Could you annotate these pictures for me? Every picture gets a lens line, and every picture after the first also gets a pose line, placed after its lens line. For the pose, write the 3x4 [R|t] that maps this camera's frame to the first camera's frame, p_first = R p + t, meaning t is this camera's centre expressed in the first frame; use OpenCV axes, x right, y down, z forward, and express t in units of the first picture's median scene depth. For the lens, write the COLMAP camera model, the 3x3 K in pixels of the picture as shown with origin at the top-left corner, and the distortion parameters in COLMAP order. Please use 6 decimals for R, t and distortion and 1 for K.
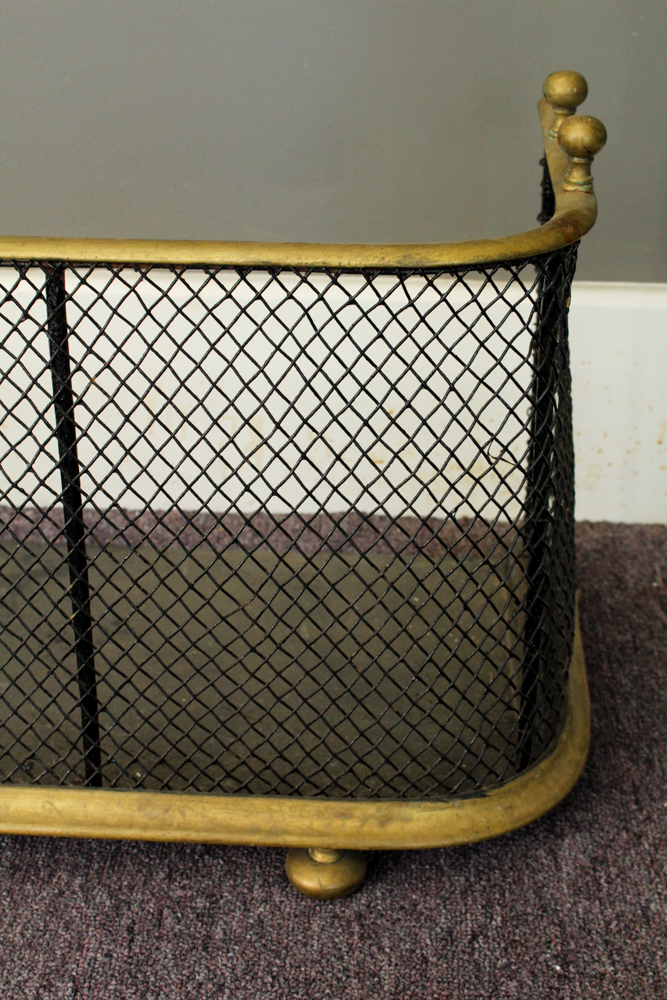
lens RADIAL K [[1500.1, 0, 342.3], [0, 1500.1, 501.3], [0, 0, 1]] dist [-0.003463, 0.000000]
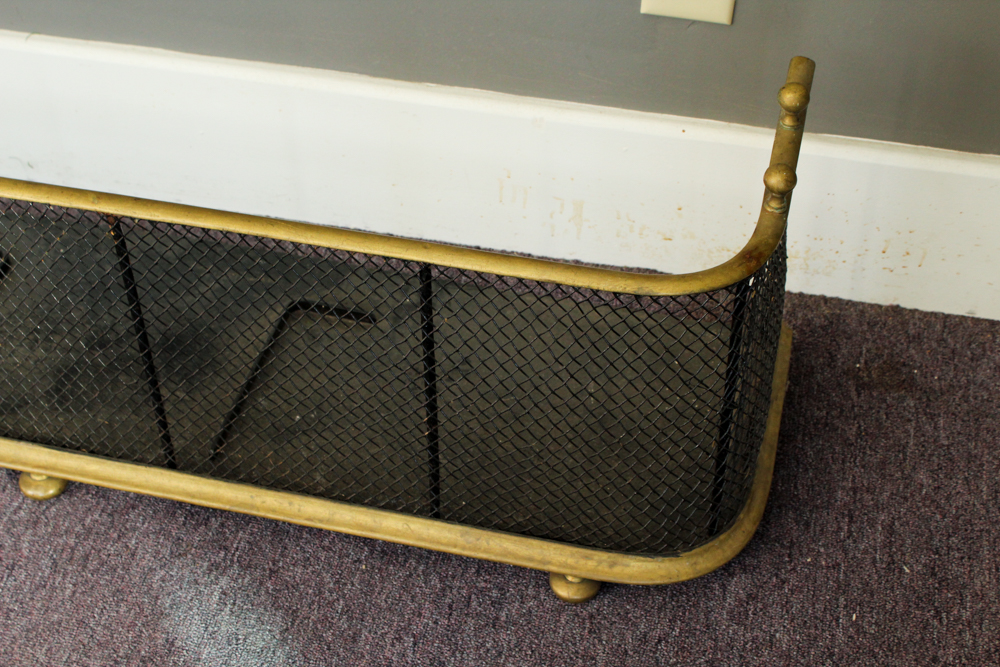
lens RADIAL K [[1559.9, 0, 495.8], [0, 1559.9, 330.9], [0, 0, 1]] dist [0.003742, 0.000000]
pose [[0.984268, 0.115479, -0.133723, 0.098595], [-0.072480, 0.954134, 0.290473, -0.490744], [0.161133, -0.276211, 0.947493, -0.512694]]
